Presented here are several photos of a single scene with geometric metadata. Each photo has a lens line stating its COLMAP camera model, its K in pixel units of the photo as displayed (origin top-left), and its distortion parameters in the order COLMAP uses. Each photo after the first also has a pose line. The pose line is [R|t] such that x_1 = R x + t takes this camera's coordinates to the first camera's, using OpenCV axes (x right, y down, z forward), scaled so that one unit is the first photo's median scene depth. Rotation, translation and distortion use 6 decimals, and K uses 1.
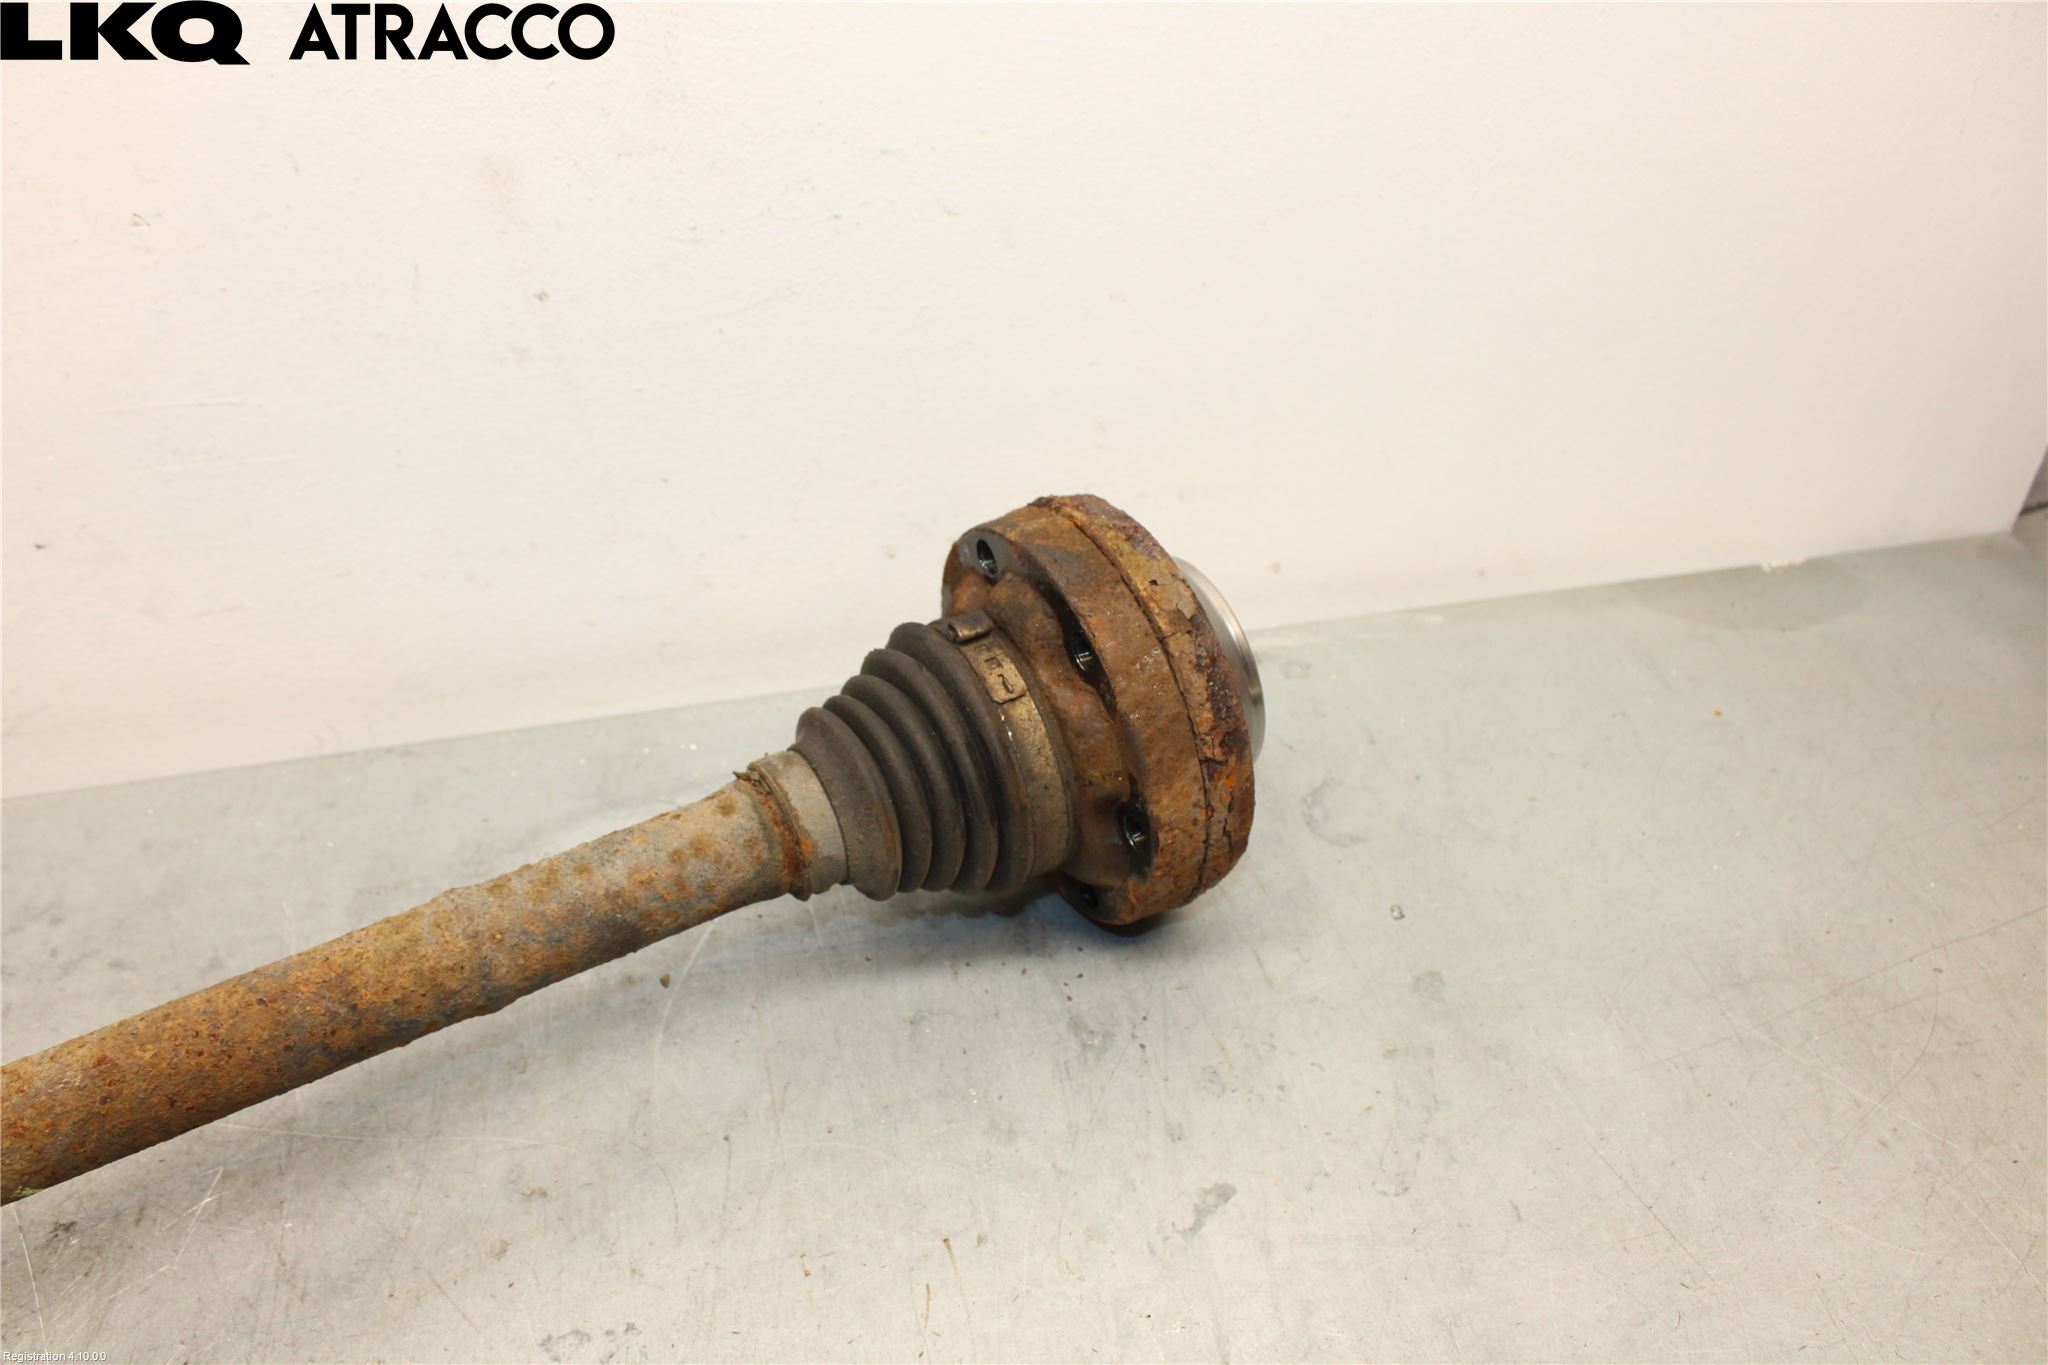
lens RADIAL K [[1720.9, 0, 1015.4], [0, 1720.9, 687.7], [0, 0, 1]] dist [-0.164720, 0.138235]
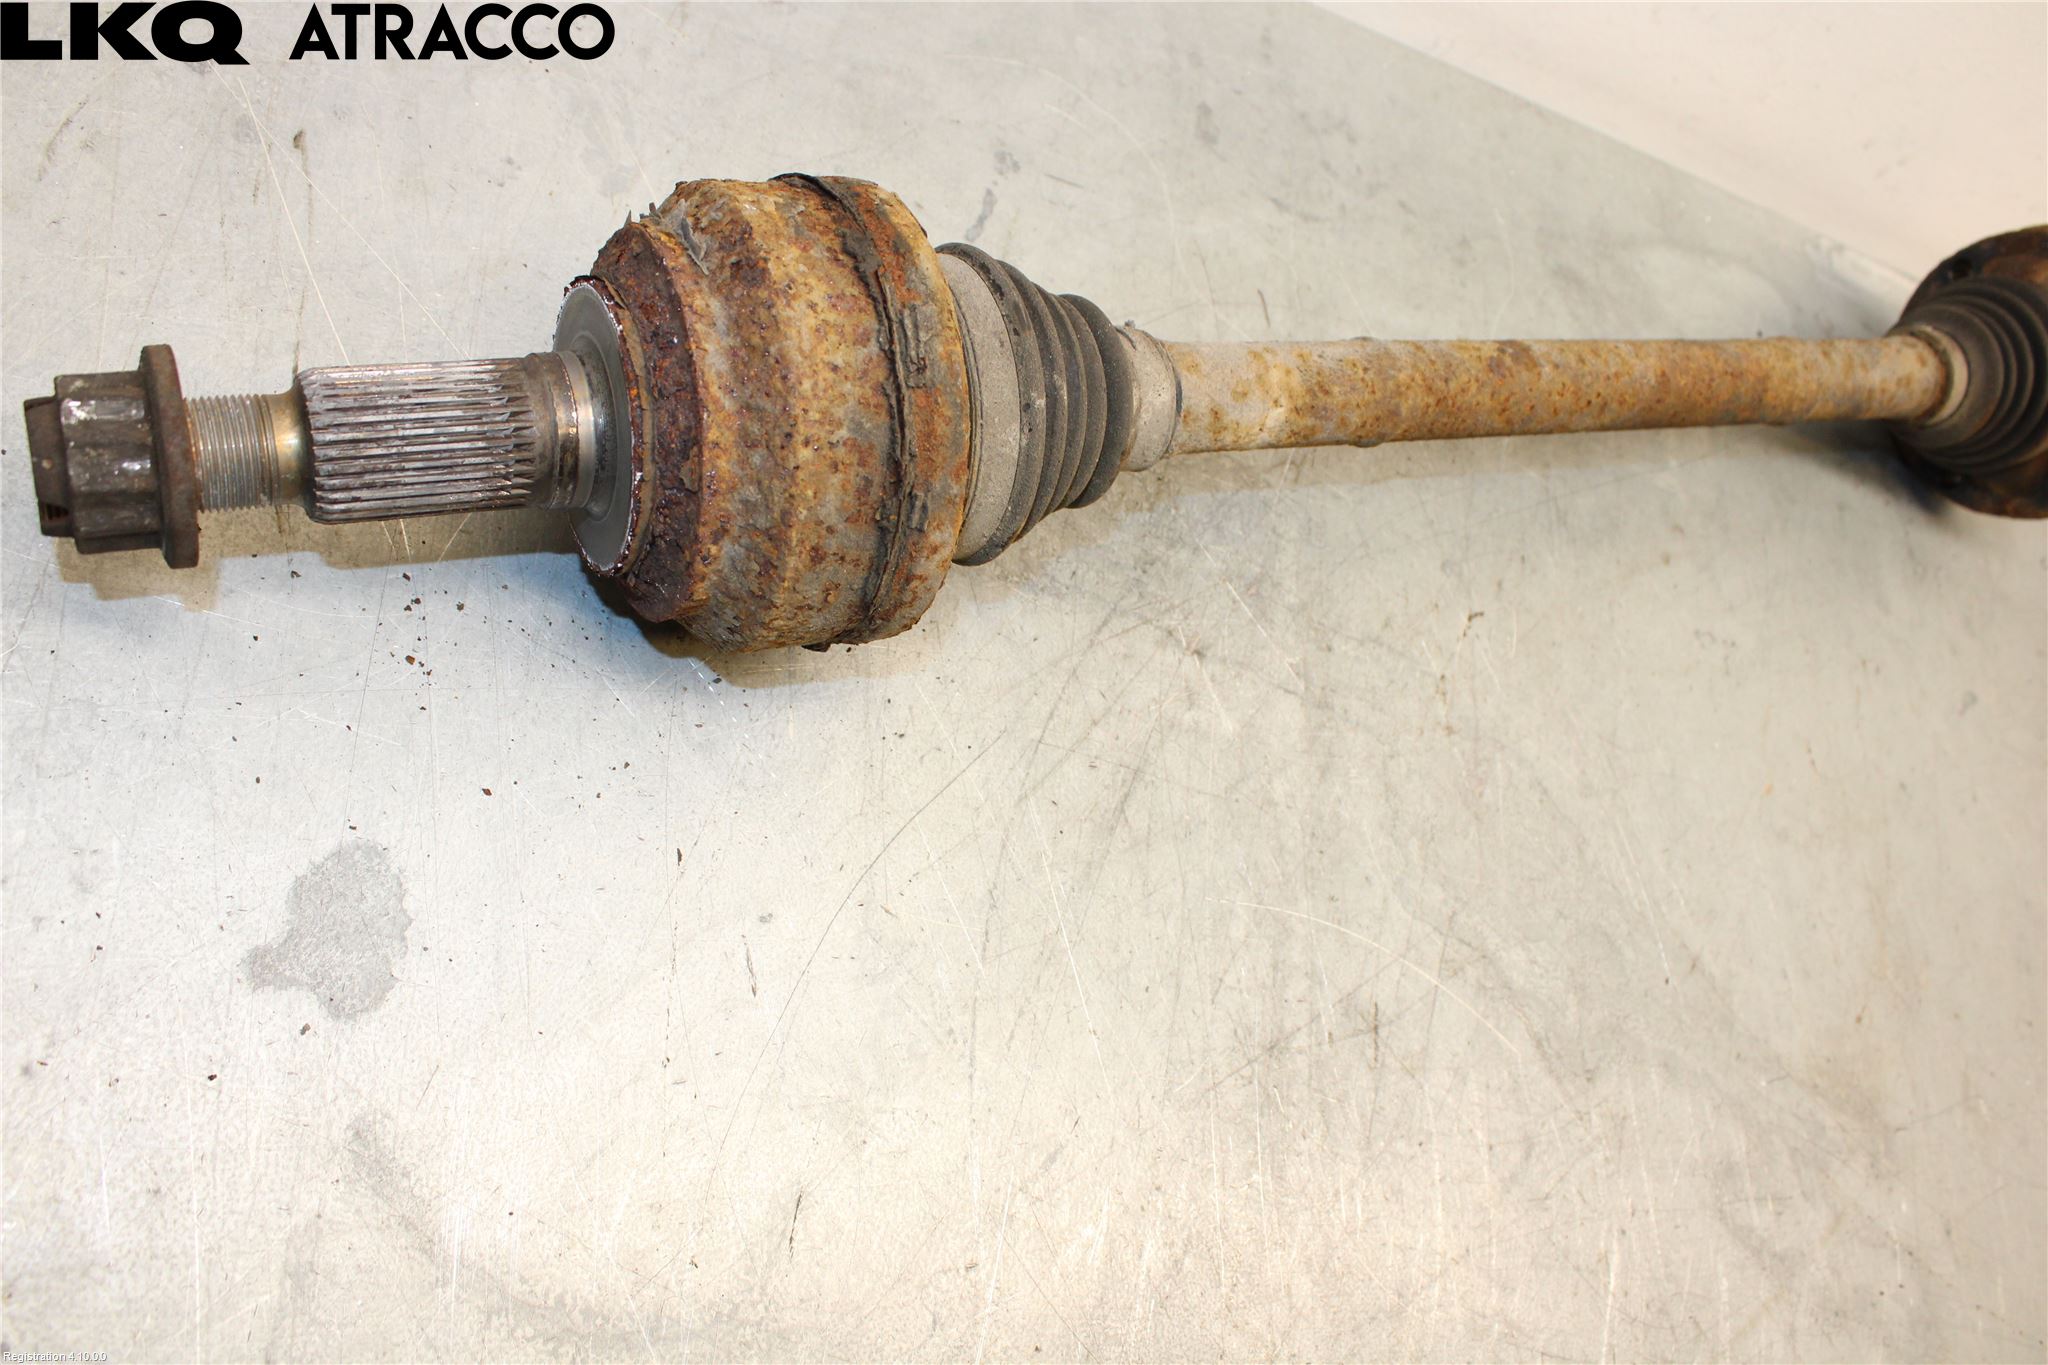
lens RADIAL K [[1720.9, 0, 1011.5], [0, 1720.9, 682.0], [0, 0, 1]] dist [-0.164720, 0.138235]
pose [[0.868186, 0.379170, 0.320129, -1.116356], [-0.478965, 0.809006, 0.340737, 0.172247], [-0.129789, -0.449154, 0.883977, -0.268498]]
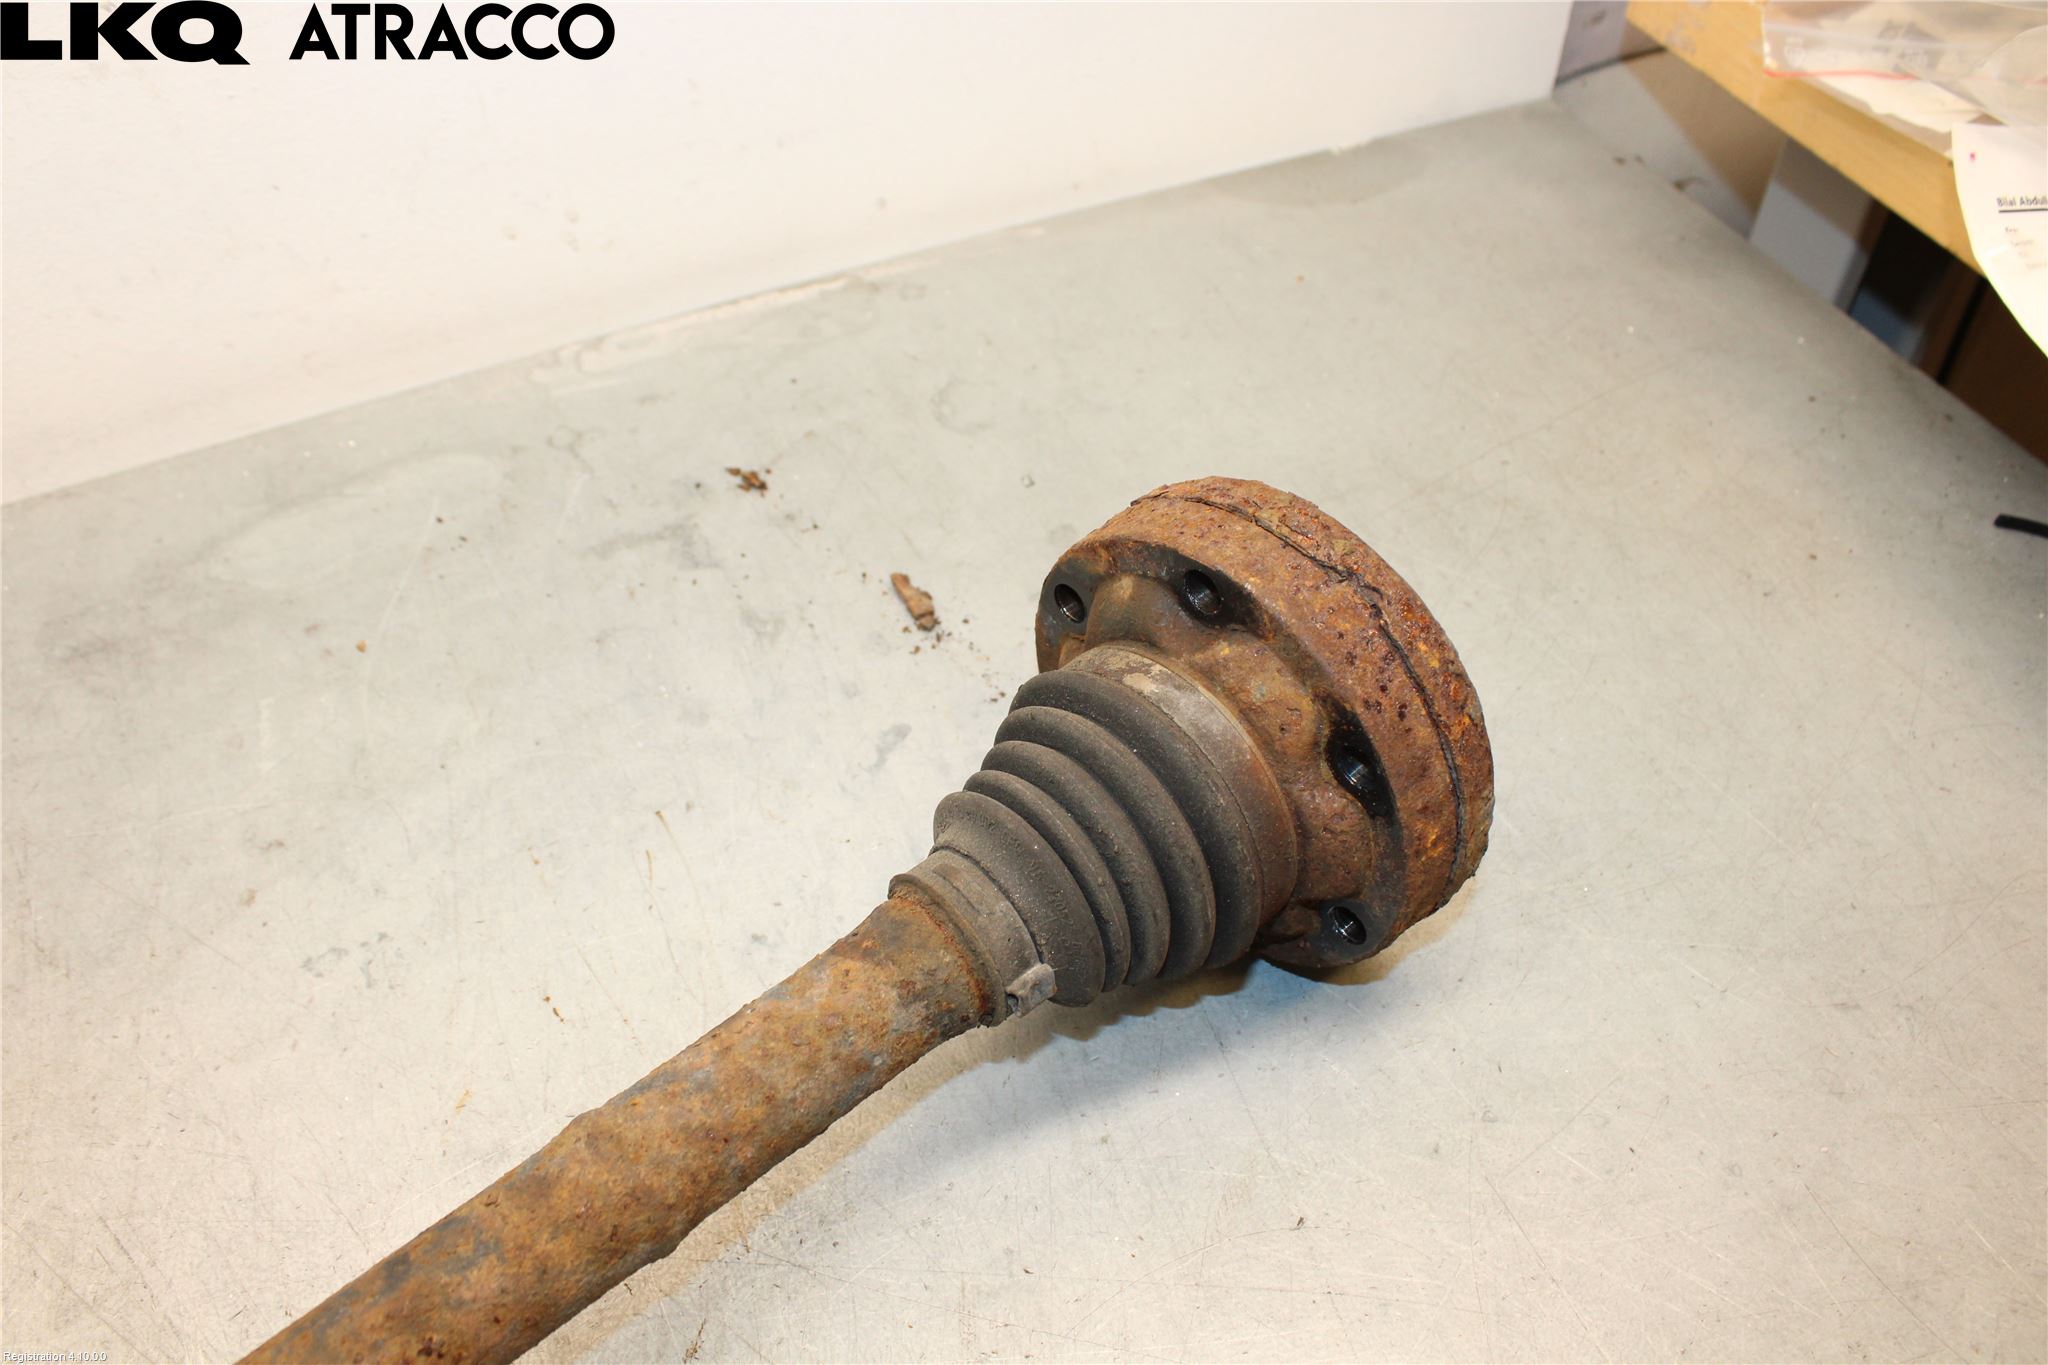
lens RADIAL K [[1720.9, 0, 1010.9], [0, 1720.9, 692.7], [0, 0, 1]] dist [-0.164720, 0.138235]
pose [[0.973269, -0.169262, 0.155235, 0.020730], [0.145931, 0.977688, 0.151097, 0.104558], [-0.177347, -0.124404, 0.976254, -0.101315]]
